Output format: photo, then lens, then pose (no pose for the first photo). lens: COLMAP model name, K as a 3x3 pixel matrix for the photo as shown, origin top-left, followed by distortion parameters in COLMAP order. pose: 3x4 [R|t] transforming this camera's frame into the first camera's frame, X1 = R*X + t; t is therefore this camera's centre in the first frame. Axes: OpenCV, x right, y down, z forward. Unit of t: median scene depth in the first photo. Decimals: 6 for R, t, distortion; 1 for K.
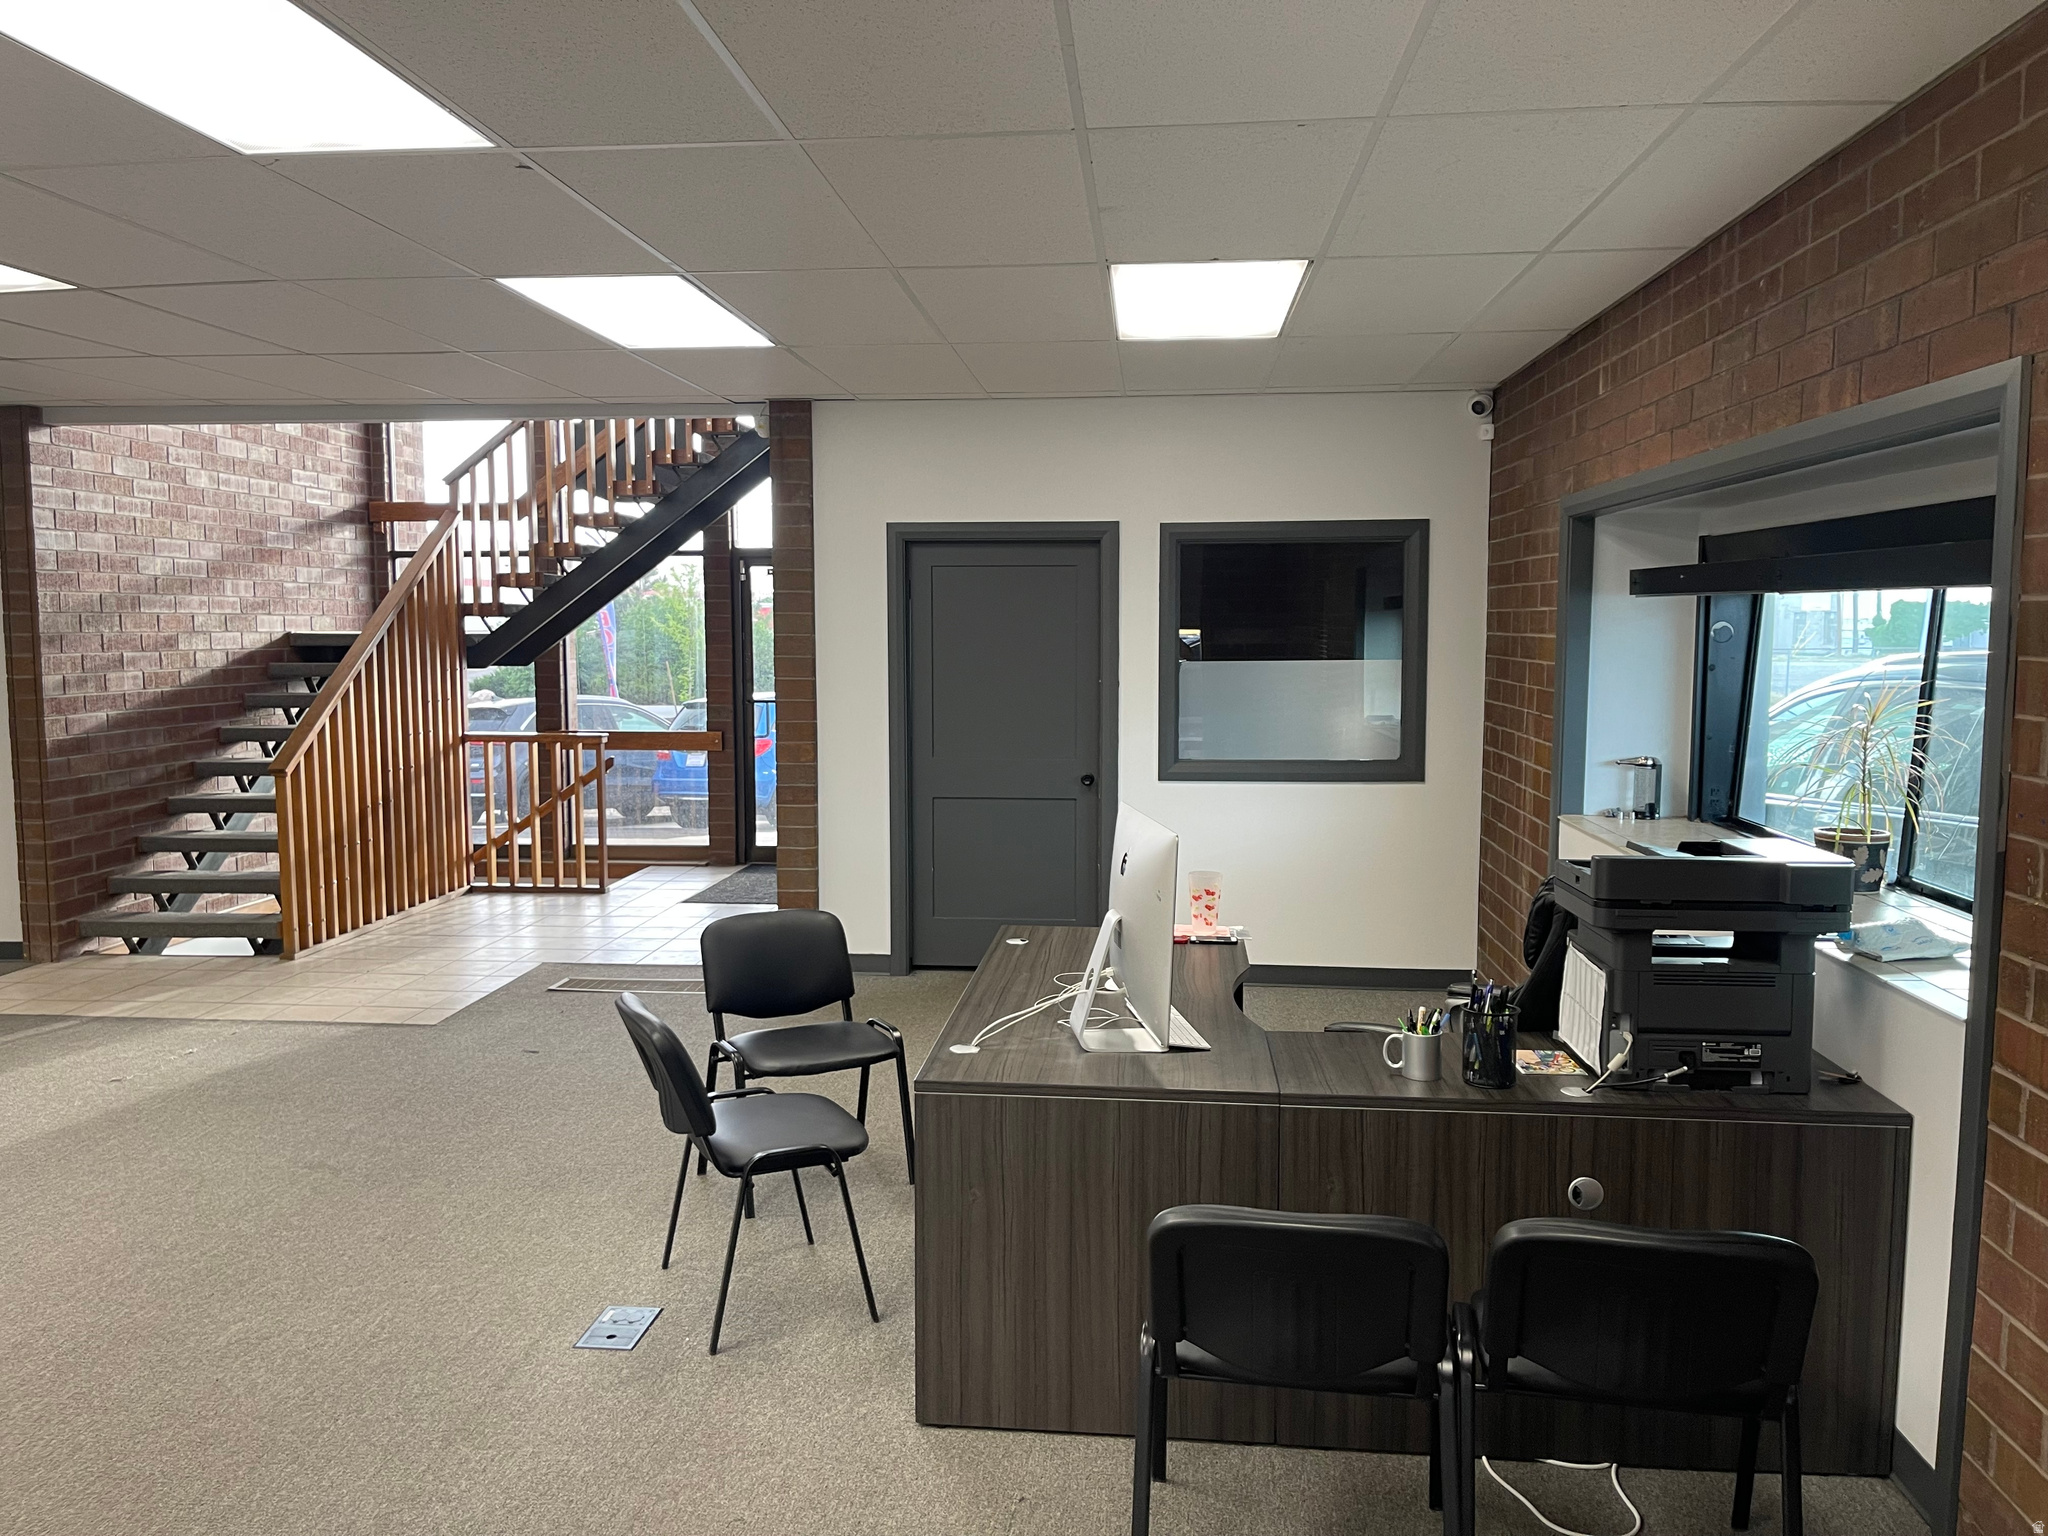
lens RADIAL K [[1531.4, 0, 1024.0], [0, 1531.4, 768.0], [0, 0, 1]] dist [0.042246, -0.082631]
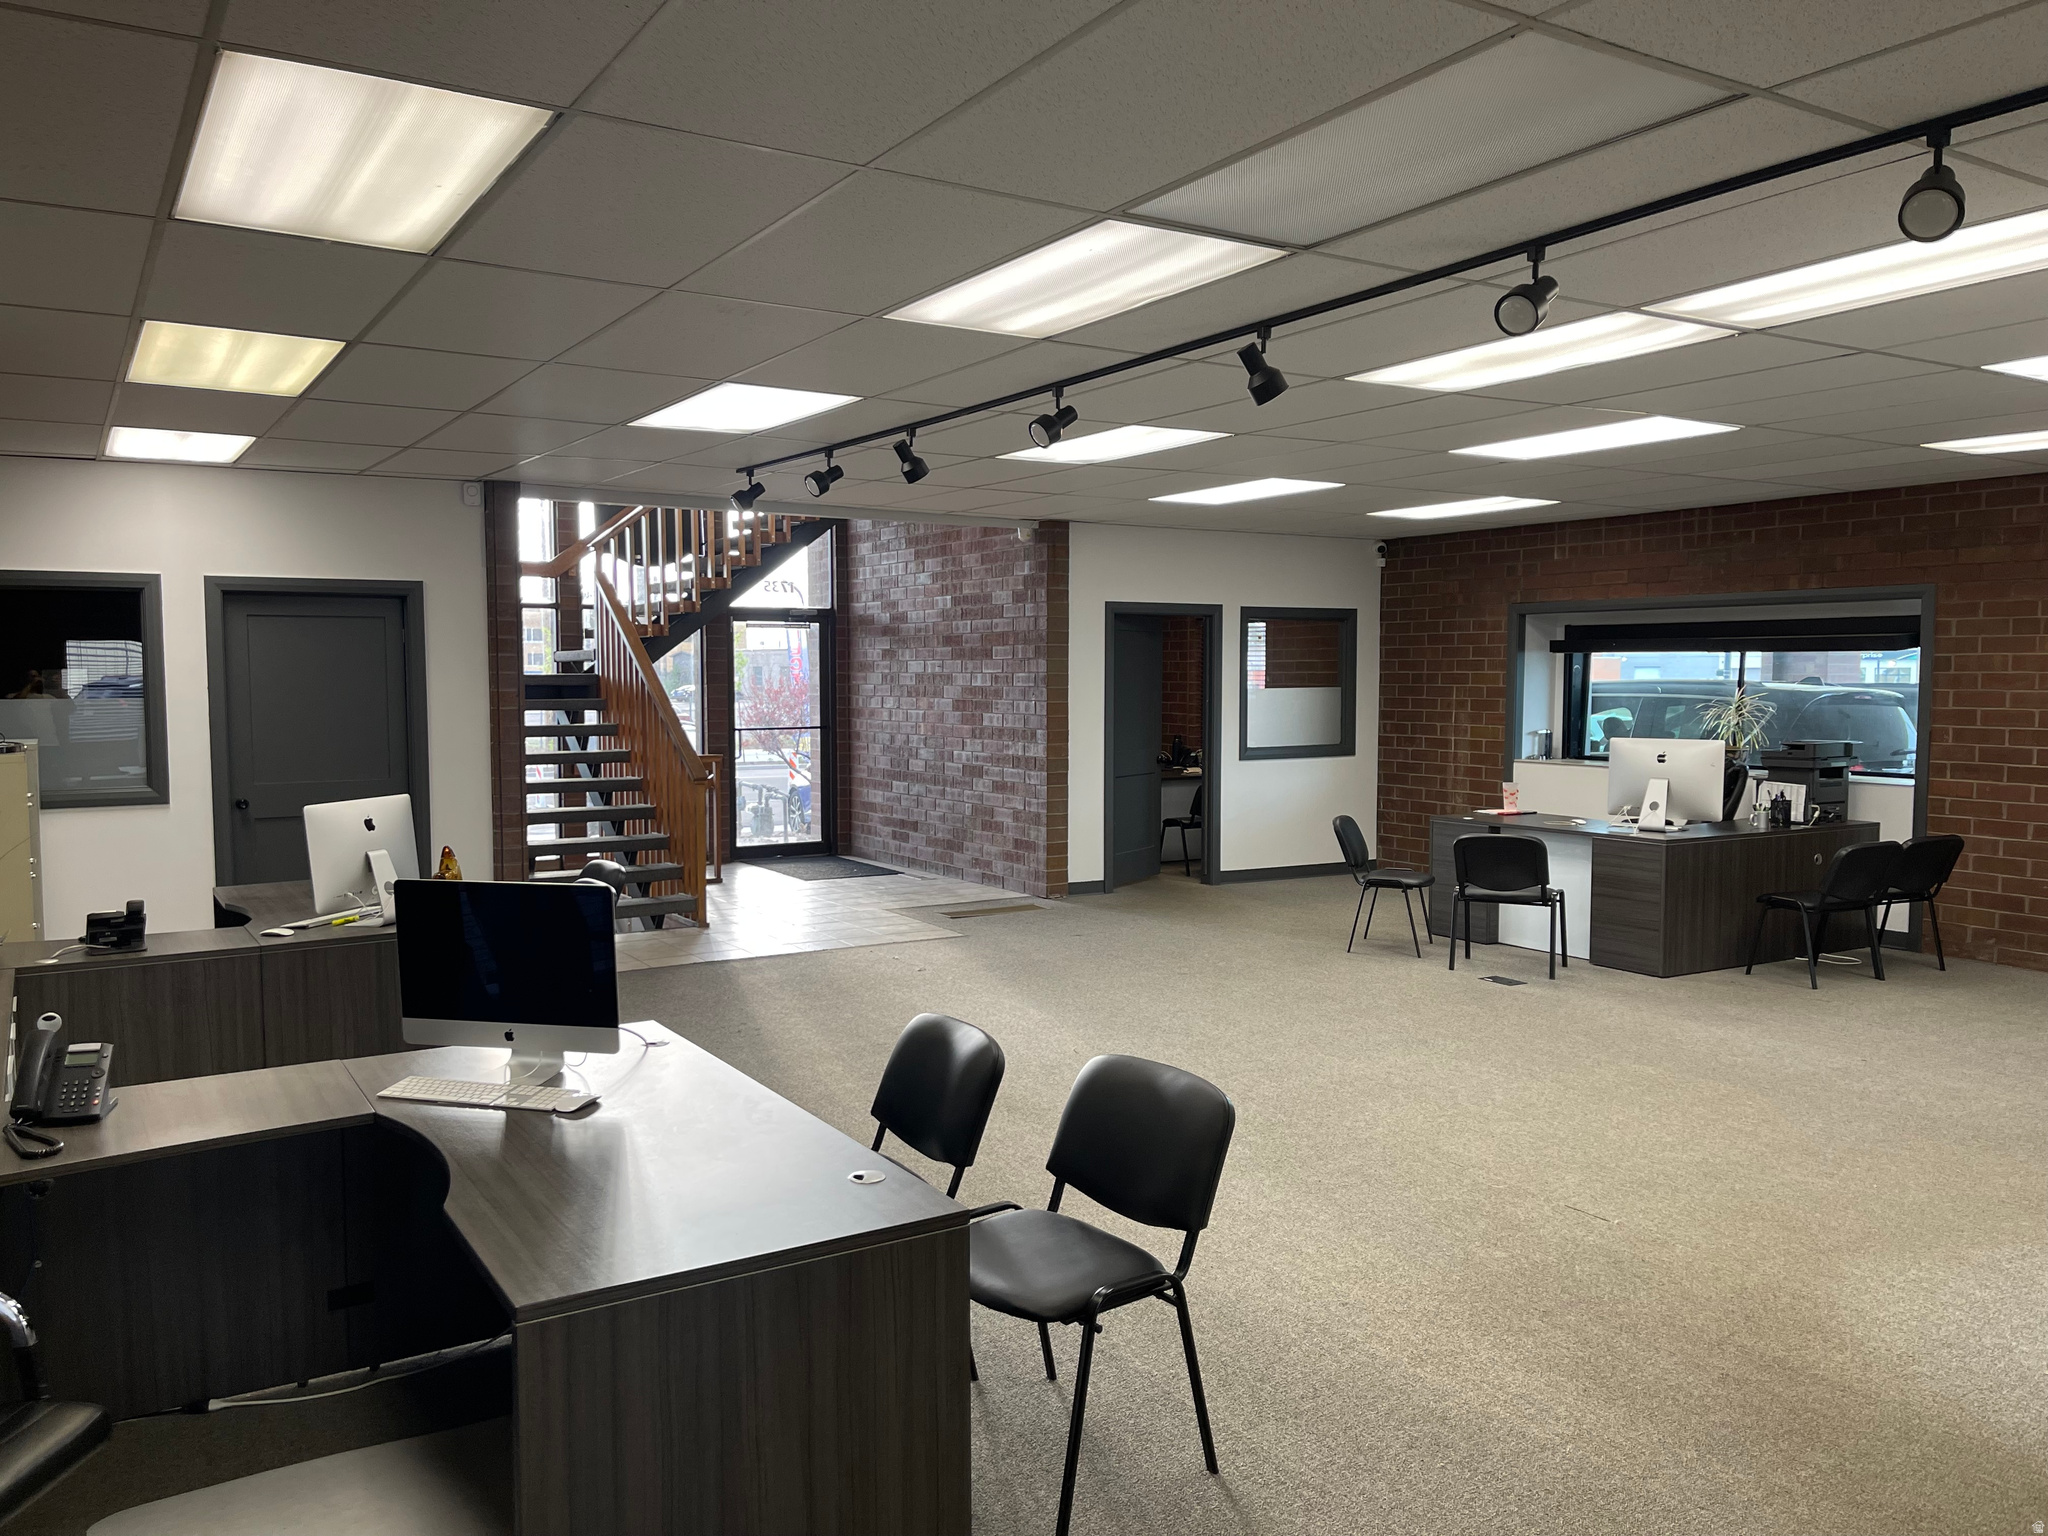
lens RADIAL K [[1523.5, 0, 956.1], [0, 1523.5, 805.1], [0, 0, 1]] dist [0.030963, -0.060481]
pose [[0.808455, -0.045455, 0.586800, -1.142018], [0.055243, 0.998472, 0.001234, 0.037846], [-0.585960, 0.031419, 0.809731, -0.165454]]
